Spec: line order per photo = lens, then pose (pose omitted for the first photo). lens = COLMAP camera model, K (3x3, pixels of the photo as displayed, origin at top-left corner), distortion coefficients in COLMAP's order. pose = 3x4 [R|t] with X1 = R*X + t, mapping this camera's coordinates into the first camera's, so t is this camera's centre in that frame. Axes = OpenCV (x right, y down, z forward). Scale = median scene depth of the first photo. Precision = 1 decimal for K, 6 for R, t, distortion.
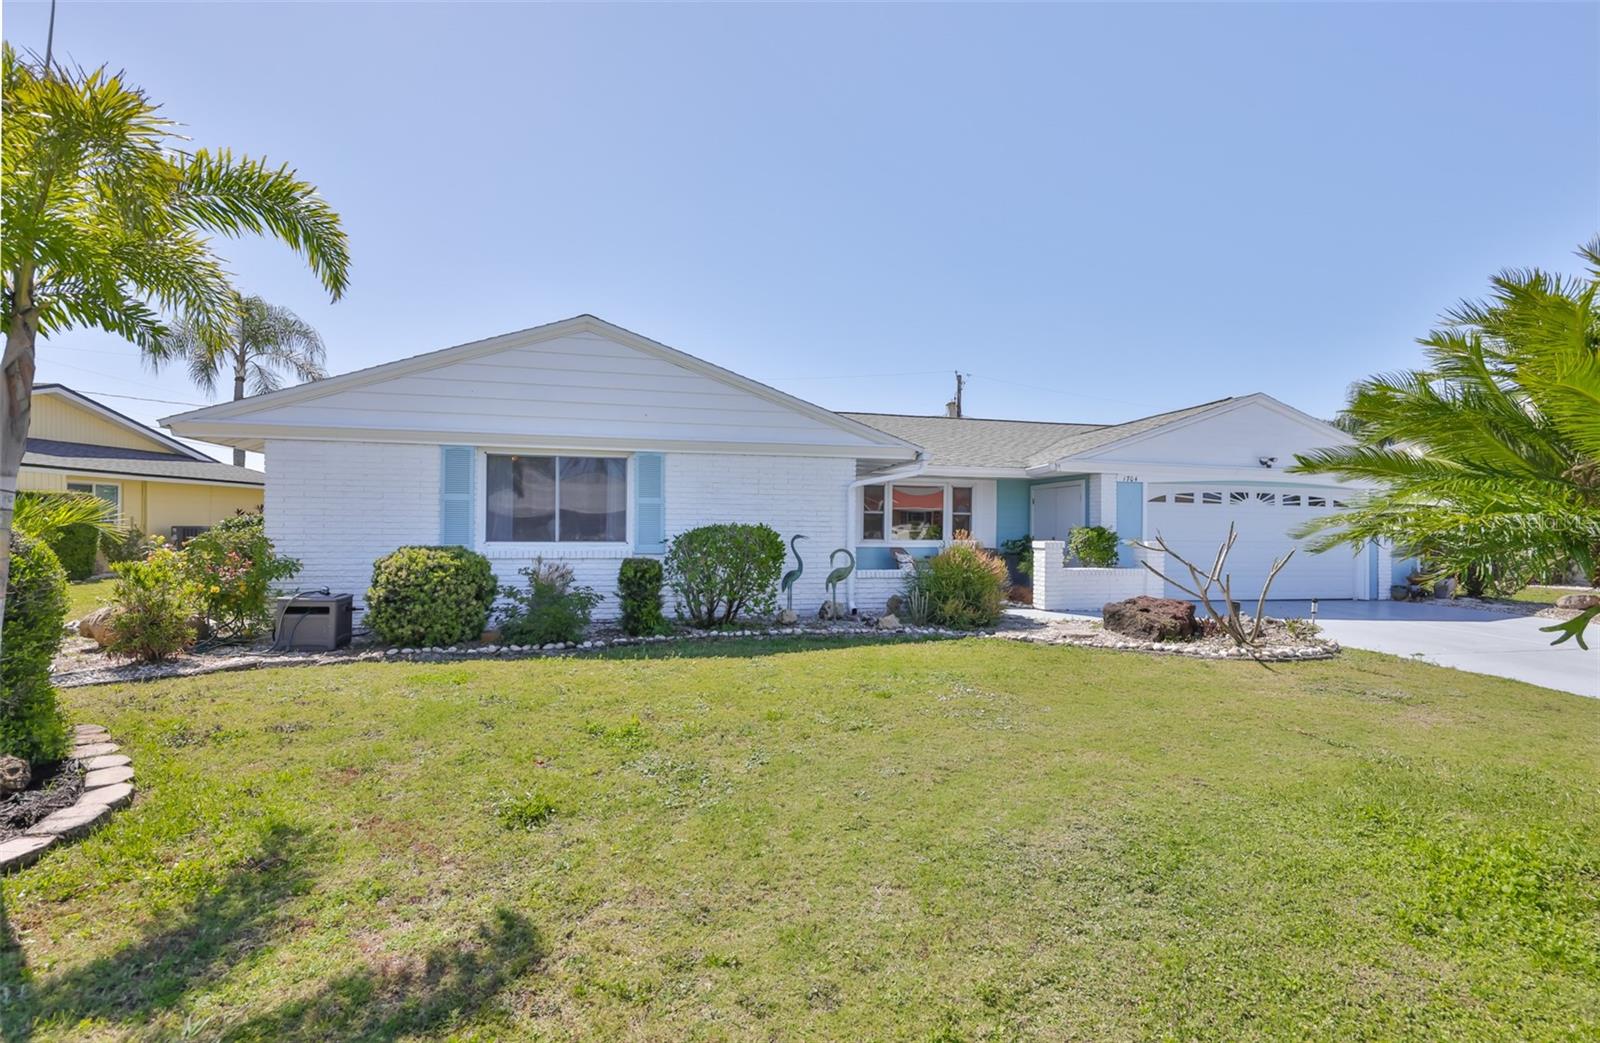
lens RADIAL K [[685.3, 0, 802.1], [0, 685.3, 519.4], [0, 0, 1]] dist [0.004334, 0.000103]
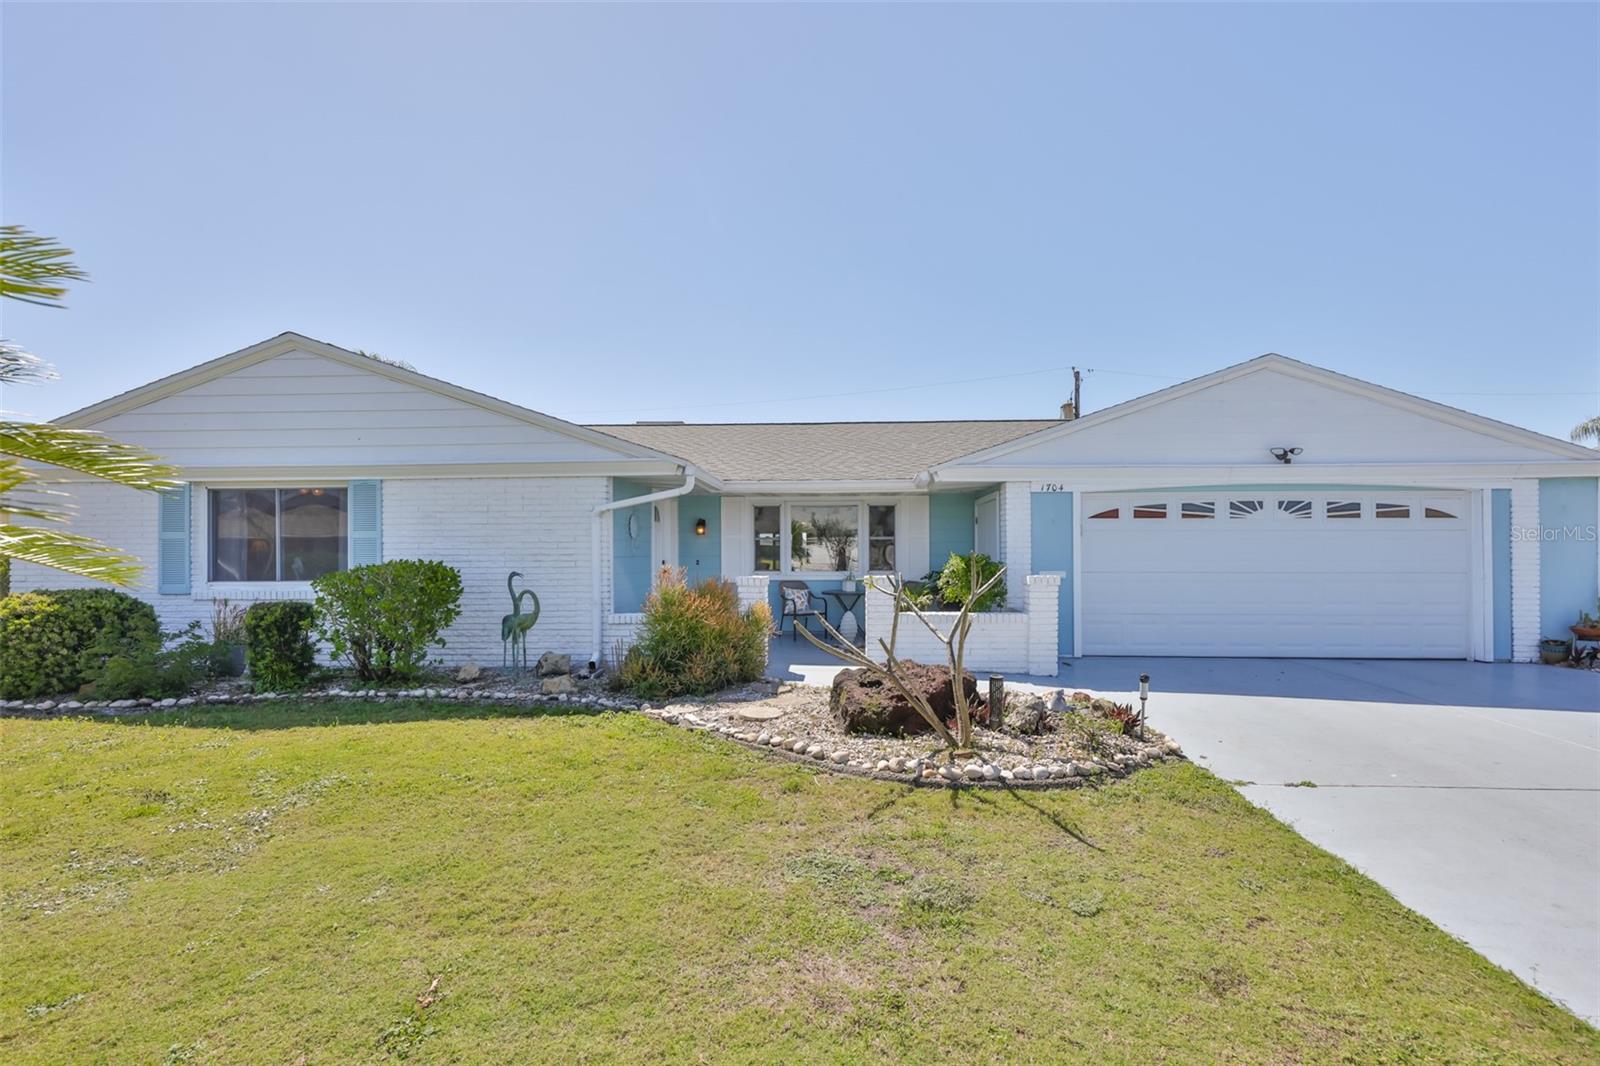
lens RADIAL K [[696.9, 0, 799.8], [0, 696.9, 540.3], [0, 0, 1]] dist [0.001297, 0.001049]
pose [[0.960221, -0.017446, -0.278695, 0.529216], [0.017056, 0.999847, -0.003823, -0.006311], [0.278719, -0.001082, 0.960372, 0.264959]]
